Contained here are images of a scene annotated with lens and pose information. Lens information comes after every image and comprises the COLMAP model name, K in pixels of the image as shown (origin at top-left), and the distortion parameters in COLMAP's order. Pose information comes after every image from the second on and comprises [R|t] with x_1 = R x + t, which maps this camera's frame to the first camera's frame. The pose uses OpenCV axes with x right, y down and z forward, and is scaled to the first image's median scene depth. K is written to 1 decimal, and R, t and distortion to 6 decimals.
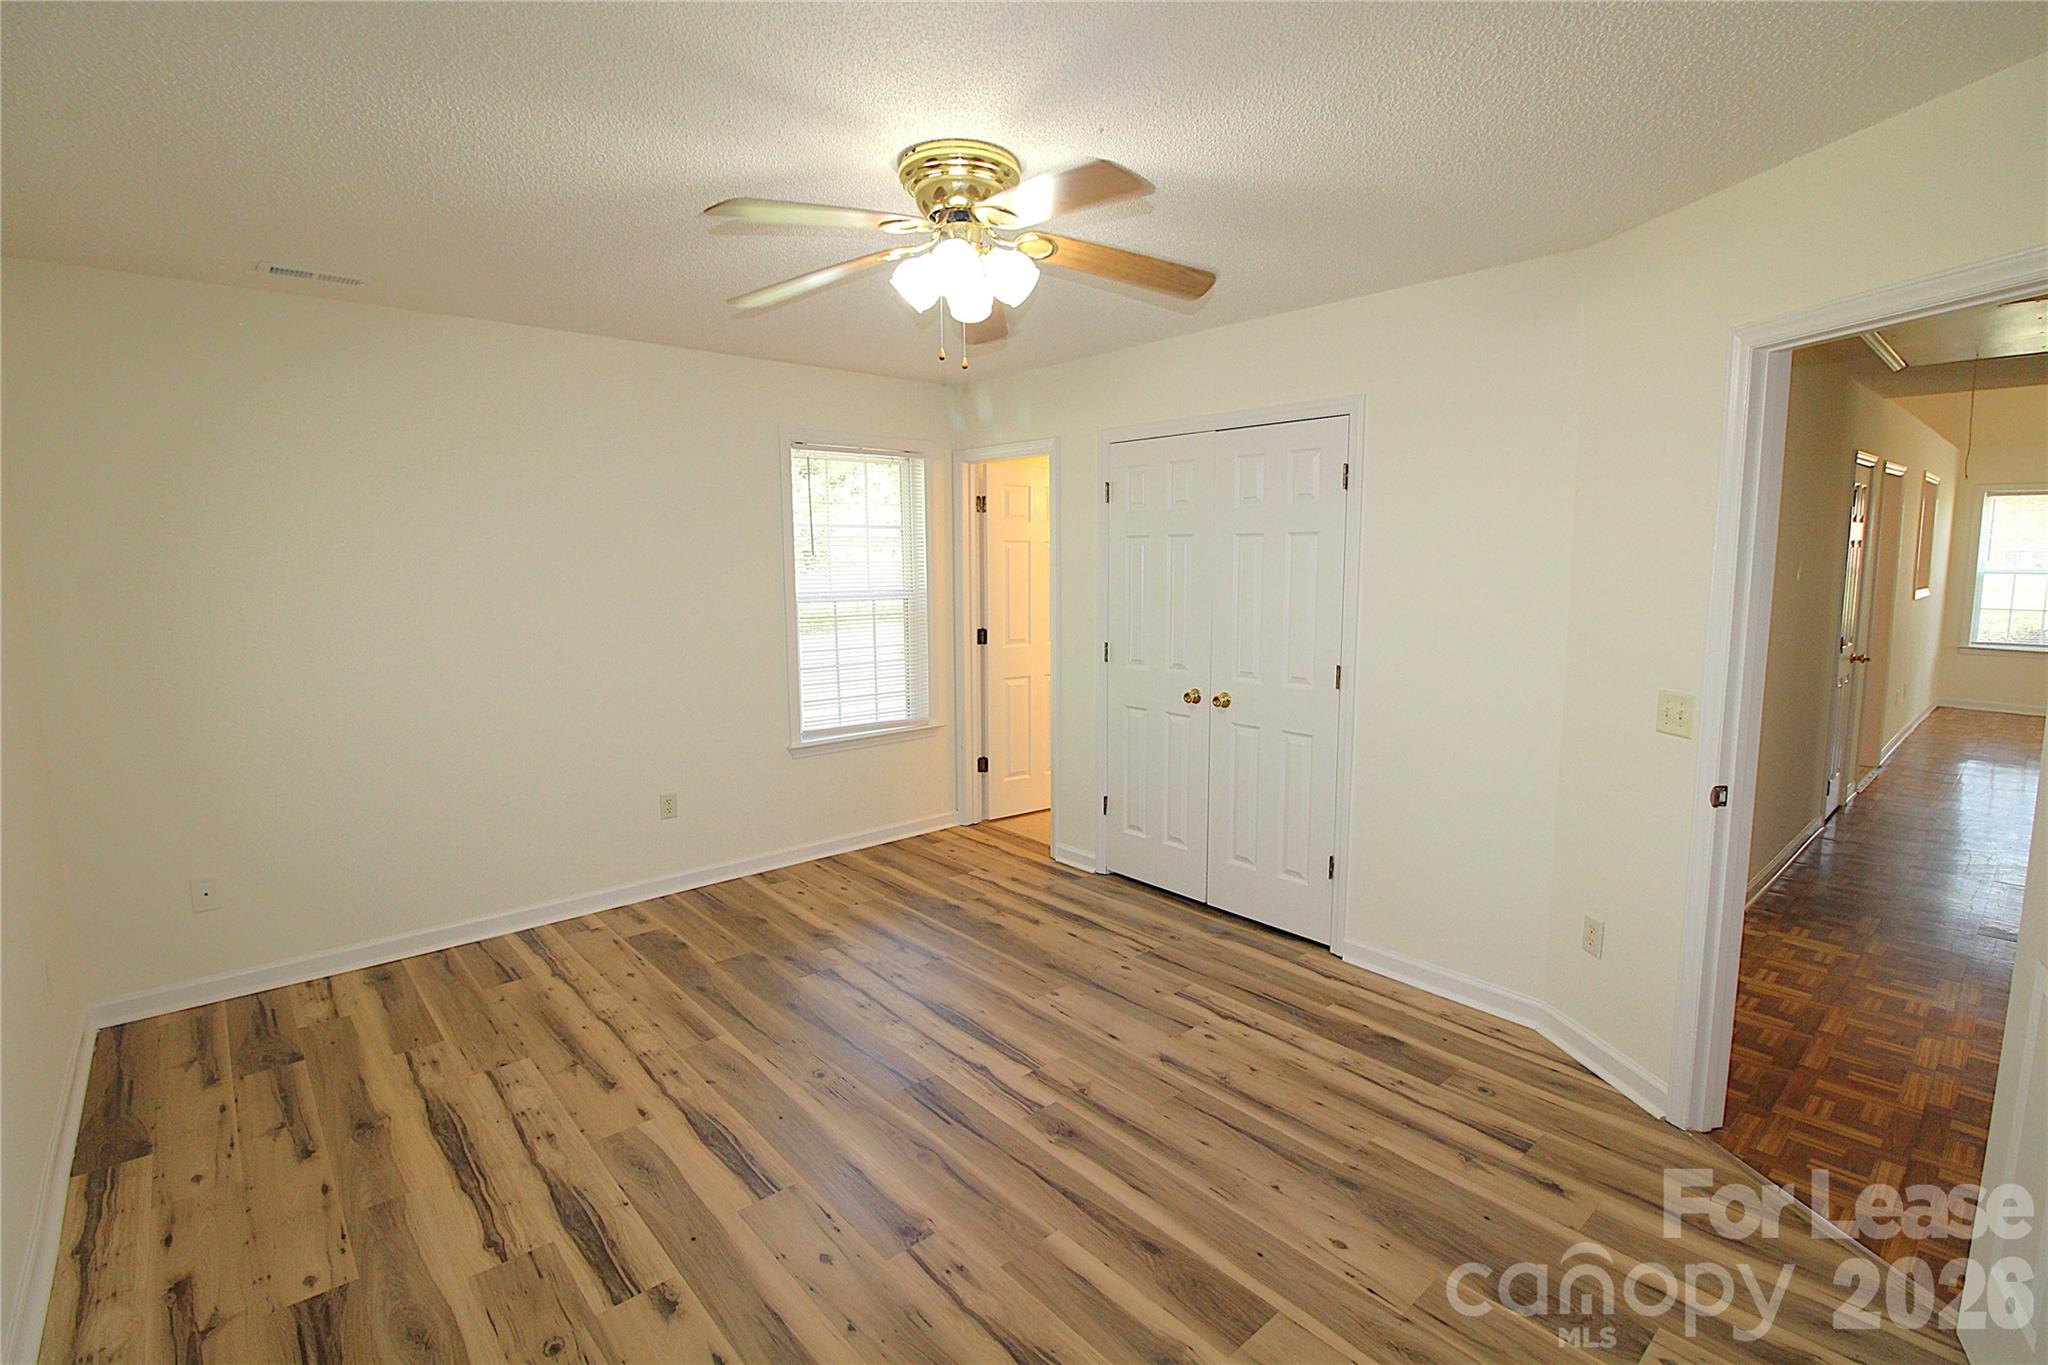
lens RADIAL K [[944.6, 0, 1036.3], [0, 944.6, 672.4], [0, 0, 1]] dist [-0.012007, -0.001183]
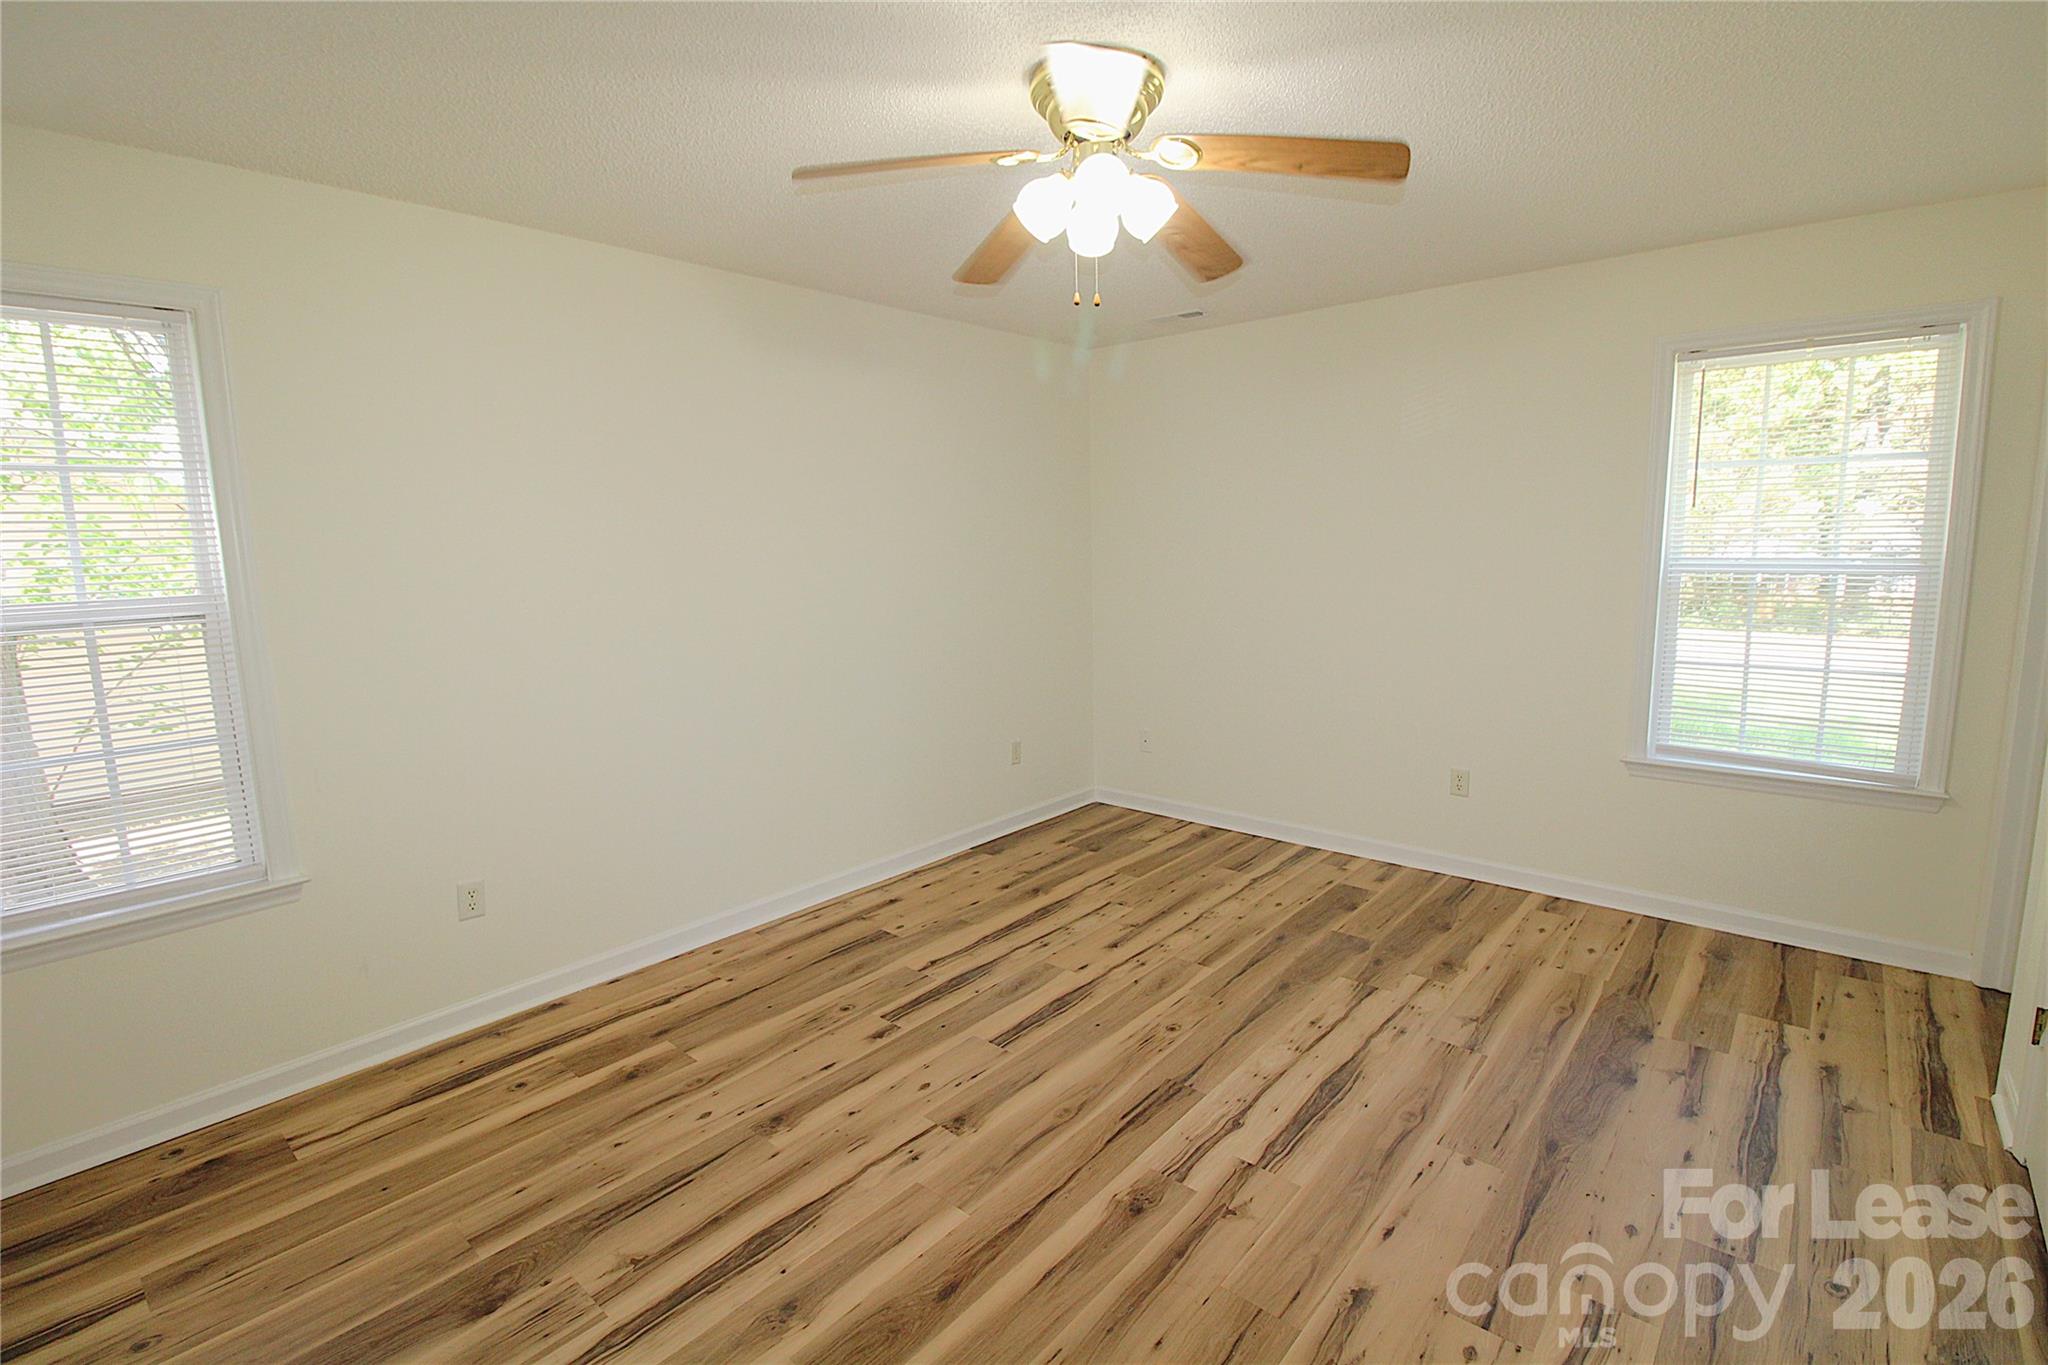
lens RADIAL K [[944.6, 0, 1039.0], [0, 944.6, 674.6], [0, 0, 1]] dist [-0.012007, -0.001183]
pose [[0.139715, 0.147120, -0.979201, 0.580950], [-0.104676, 0.985554, 0.133139, -0.056744], [0.984643, 0.083898, 0.153097, 0.570742]]
